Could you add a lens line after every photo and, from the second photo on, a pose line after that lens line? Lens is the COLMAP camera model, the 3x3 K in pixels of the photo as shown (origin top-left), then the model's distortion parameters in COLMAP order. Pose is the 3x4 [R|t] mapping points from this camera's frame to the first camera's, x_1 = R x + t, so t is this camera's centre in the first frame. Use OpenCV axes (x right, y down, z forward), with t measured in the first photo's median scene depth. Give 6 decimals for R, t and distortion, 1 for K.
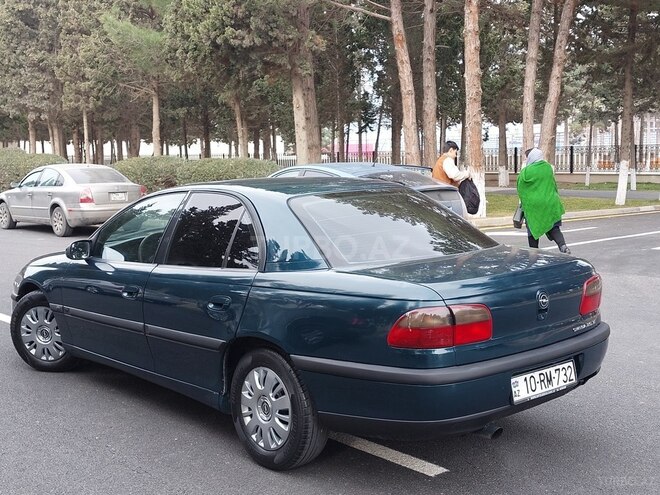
lens RADIAL K [[848.2, 0, 330.0], [0, 848.2, 247.5], [0, 0, 1]] dist [0.131071, -0.247051]
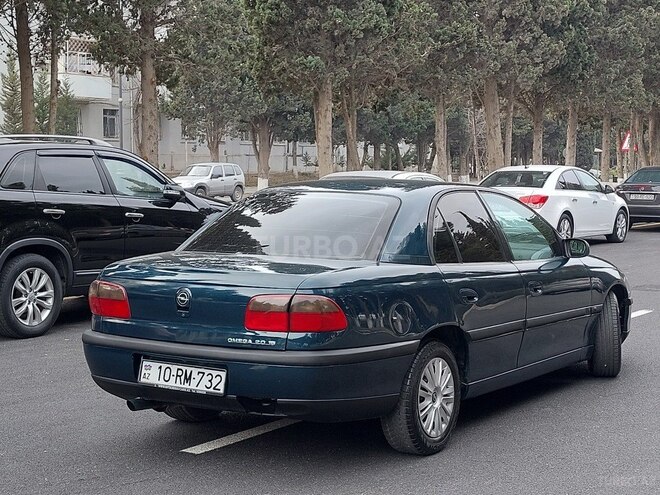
lens RADIAL K [[1248.5, 0, 341.2], [0, 1248.5, 250.2], [0, 0, 1]] dist [0.401262, -2.212560]
pose [[0.269041, 0.091198, -0.958801, 1.062132], [-0.119217, 0.991004, 0.060808, -0.067273], [0.955722, 0.097946, 0.277494, 0.456666]]
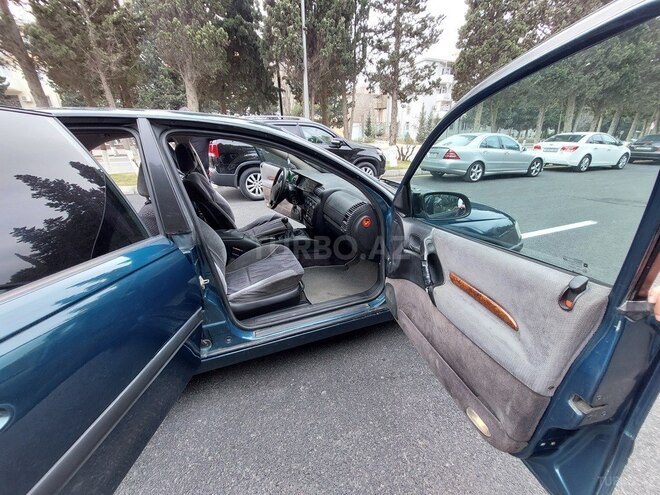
lens RADIAL K [[266.7, 0, 330.0], [0, 266.7, 247.5], [0, 0, 1]] dist [-0.029166, 0.005885]
pose [[-0.358028, 0.377558, -0.853971, 0.134217], [-0.085708, 0.897448, 0.432713, -0.073815], [0.929769, 0.228115, -0.288952, 1.052159]]
